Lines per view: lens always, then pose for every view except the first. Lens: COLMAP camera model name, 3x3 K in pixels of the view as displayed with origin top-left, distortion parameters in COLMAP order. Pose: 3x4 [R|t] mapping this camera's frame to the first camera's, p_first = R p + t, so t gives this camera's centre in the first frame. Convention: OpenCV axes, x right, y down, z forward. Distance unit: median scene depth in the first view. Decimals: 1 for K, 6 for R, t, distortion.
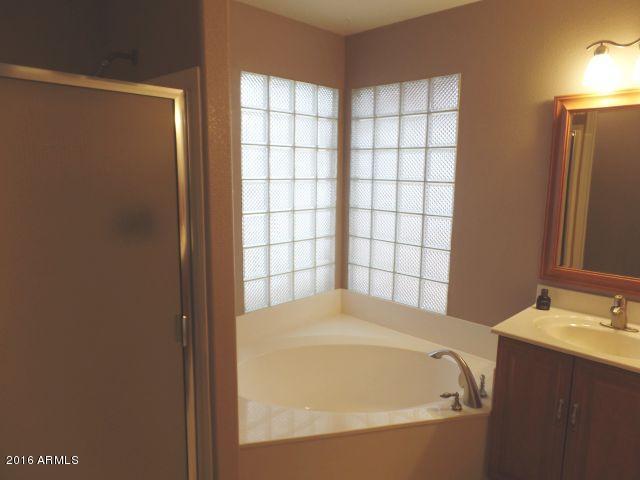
lens RADIAL K [[441.8, 0, 320.5], [0, 441.8, 241.6], [0, 0, 1]] dist [0.012578, 0.002221]
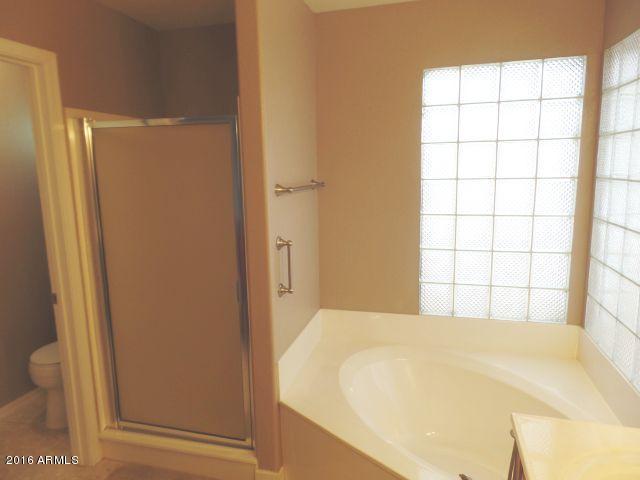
lens RADIAL K [[441.8, 0, 320.8], [0, 441.8, 238.3], [0, 0, 1]] dist [0.012578, 0.002221]
pose [[0.507954, 0.113800, -0.853834, 0.488729], [-0.126536, 0.990339, 0.056716, -0.029354], [0.852039, 0.079232, 0.517447, 0.266056]]
